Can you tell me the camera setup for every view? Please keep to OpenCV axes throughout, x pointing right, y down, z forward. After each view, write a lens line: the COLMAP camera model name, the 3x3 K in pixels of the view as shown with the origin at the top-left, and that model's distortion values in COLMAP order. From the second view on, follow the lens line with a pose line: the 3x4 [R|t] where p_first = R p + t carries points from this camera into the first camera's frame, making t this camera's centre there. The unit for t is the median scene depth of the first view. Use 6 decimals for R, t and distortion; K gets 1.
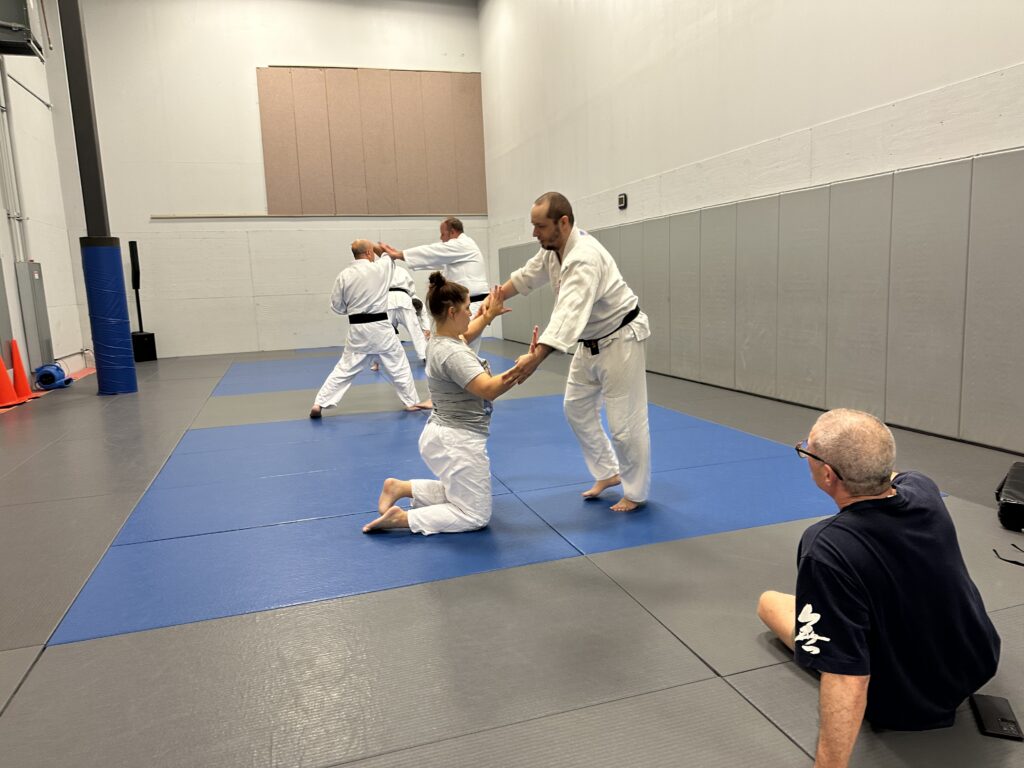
lens RADIAL K [[715.6, 0, 512.0], [0, 715.6, 384.0], [0, 0, 1]] dist [0.106032, -0.161767]
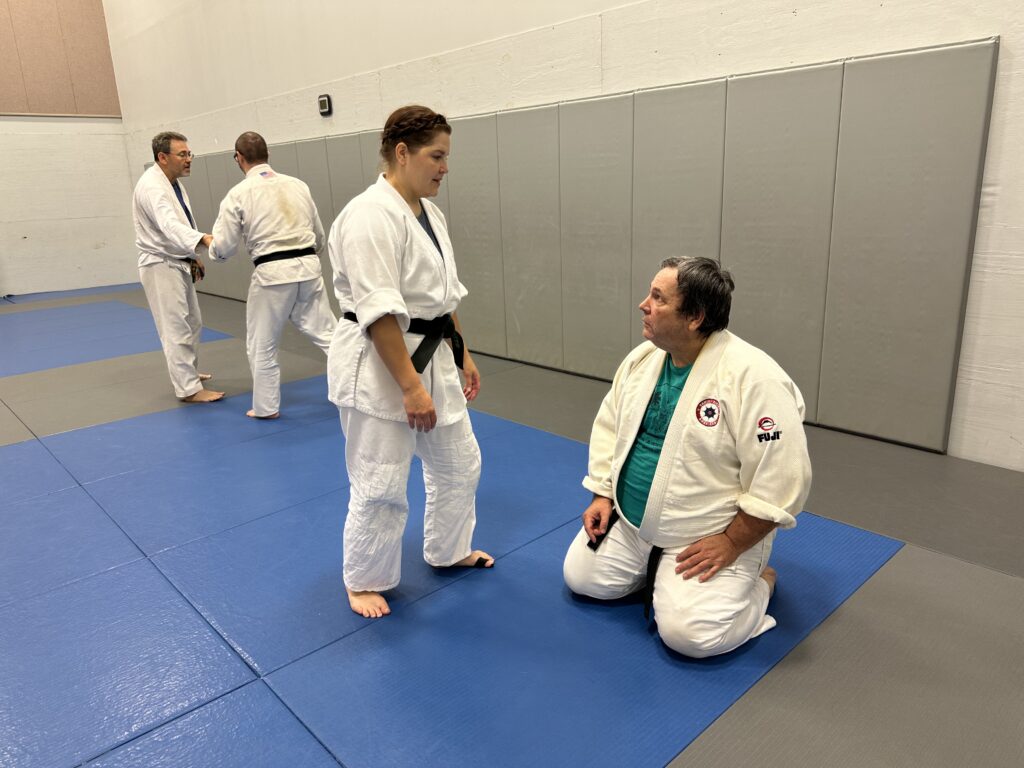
lens RADIAL K [[715.6, 0, 512.0], [0, 715.6, 384.0], [0, 0, 1]] dist [0.106032, -0.161767]
pose [[0.904431, -0.108544, 0.412581, -0.016925], [0.063684, 0.990606, 0.121009, -0.061059], [-0.421840, -0.083170, 0.902848, 0.284779]]
